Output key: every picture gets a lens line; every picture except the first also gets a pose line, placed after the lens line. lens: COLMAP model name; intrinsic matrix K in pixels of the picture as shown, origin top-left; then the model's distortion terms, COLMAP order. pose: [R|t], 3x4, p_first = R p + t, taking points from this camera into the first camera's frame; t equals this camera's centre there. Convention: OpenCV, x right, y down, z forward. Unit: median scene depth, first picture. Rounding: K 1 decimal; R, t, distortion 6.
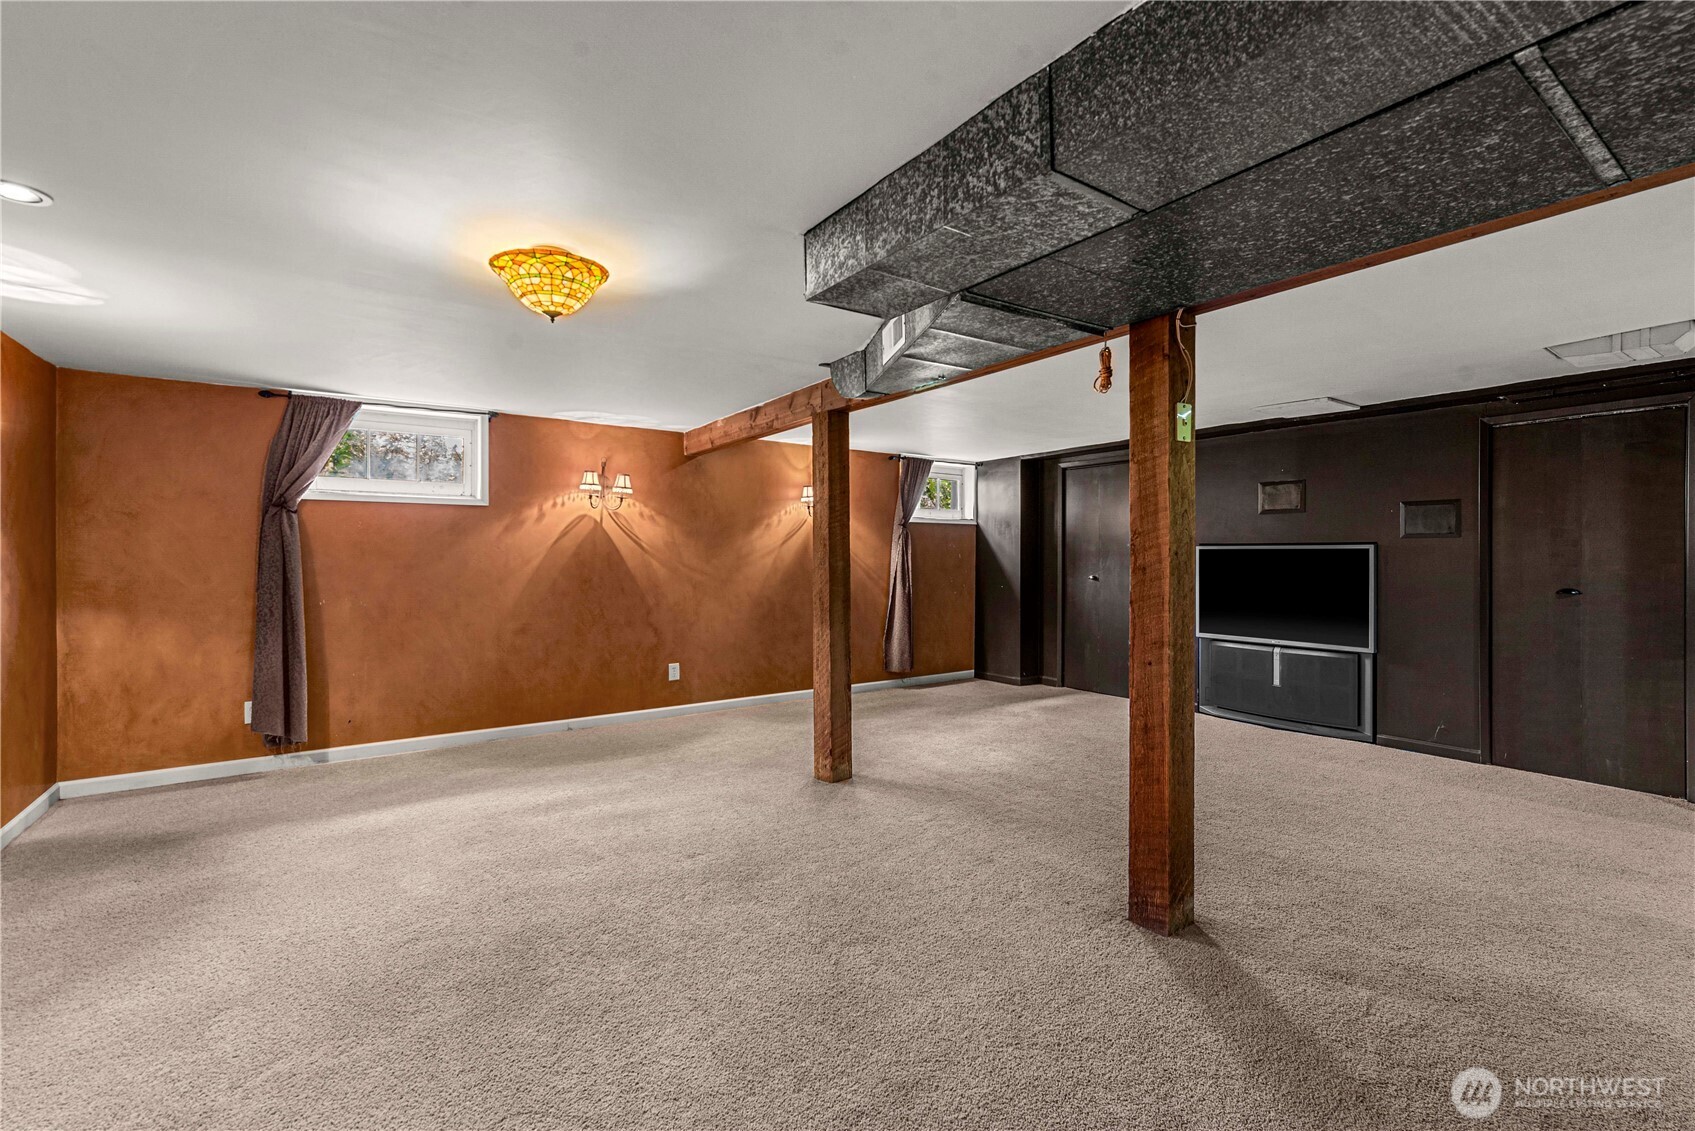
lens RADIAL K [[741.6, 0, 849.1], [0, 741.6, 561.1], [0, 0, 1]] dist [0.004321, -0.000900]
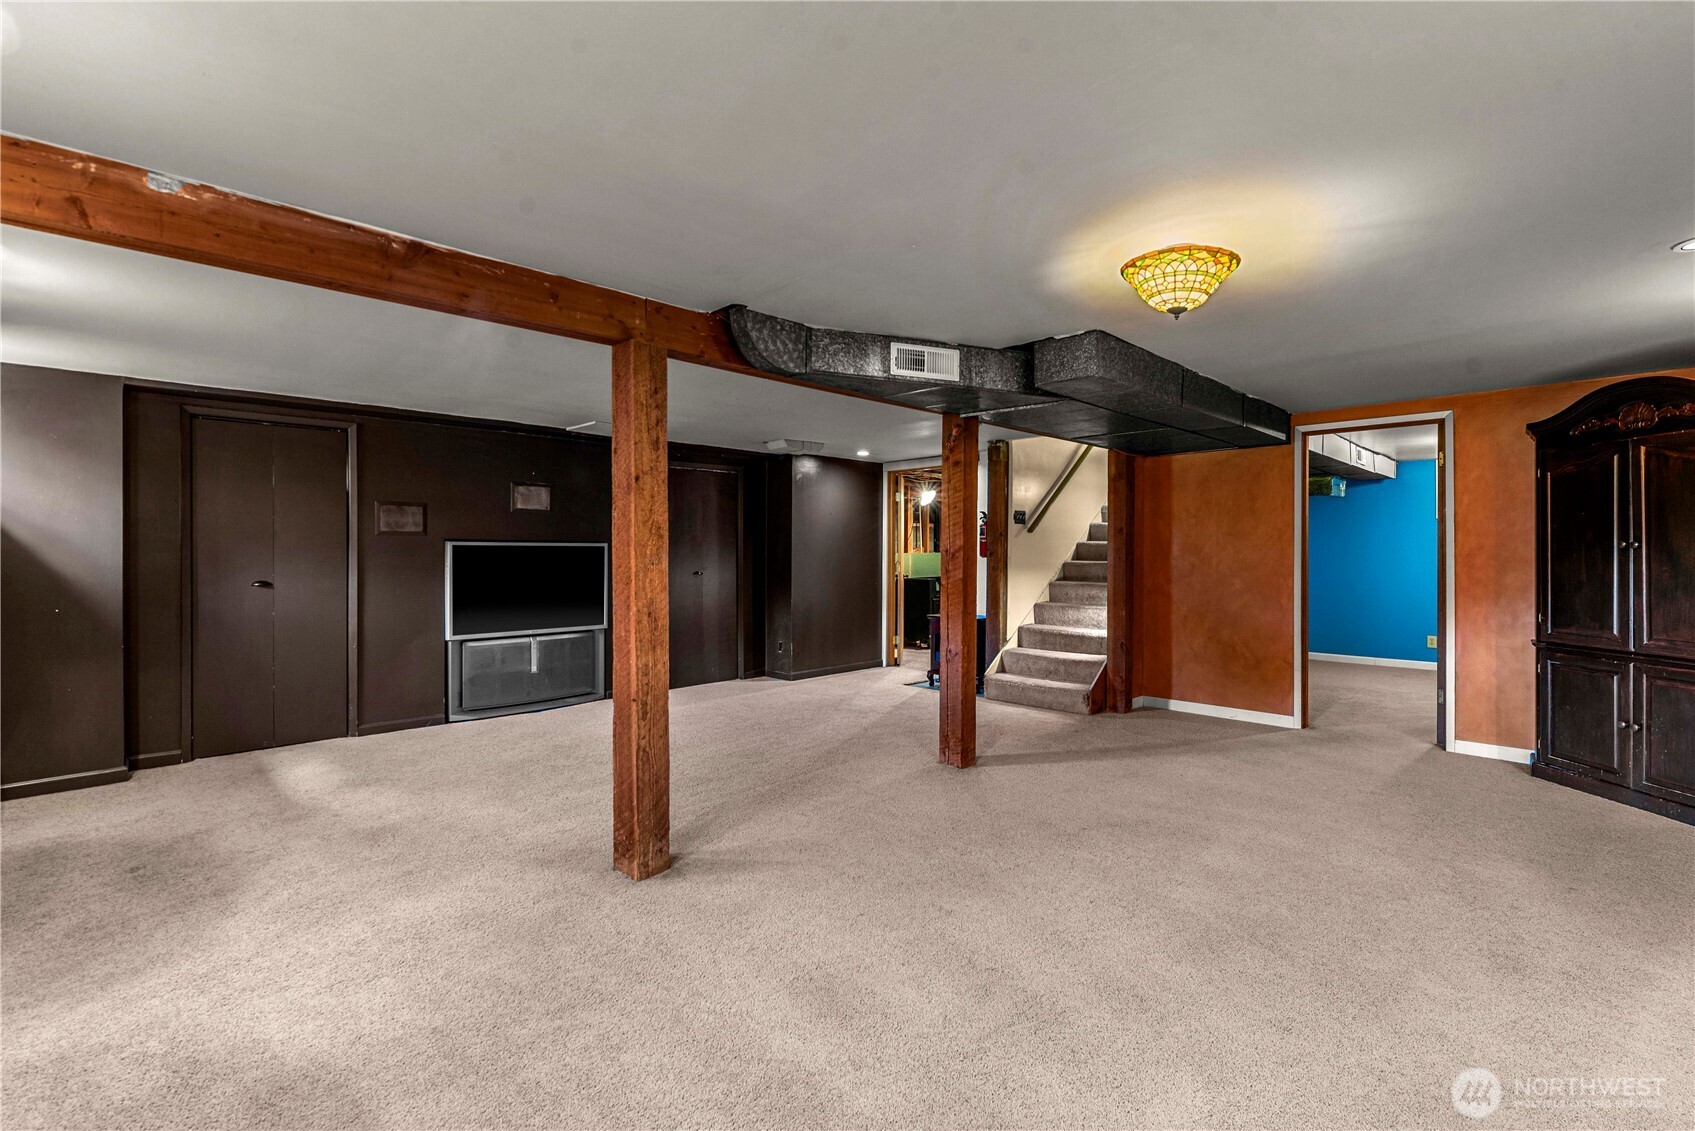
lens RADIAL K [[741.6, 0, 883.6], [0, 741.6, 551.0], [0, 0, 1]] dist [0.004321, -0.000900]
pose [[-0.181856, 0.001834, 0.983323, -0.618768], [0.009744, 0.999953, -0.000063, -0.003847], [-0.983277, 0.009570, -0.181866, 0.745376]]
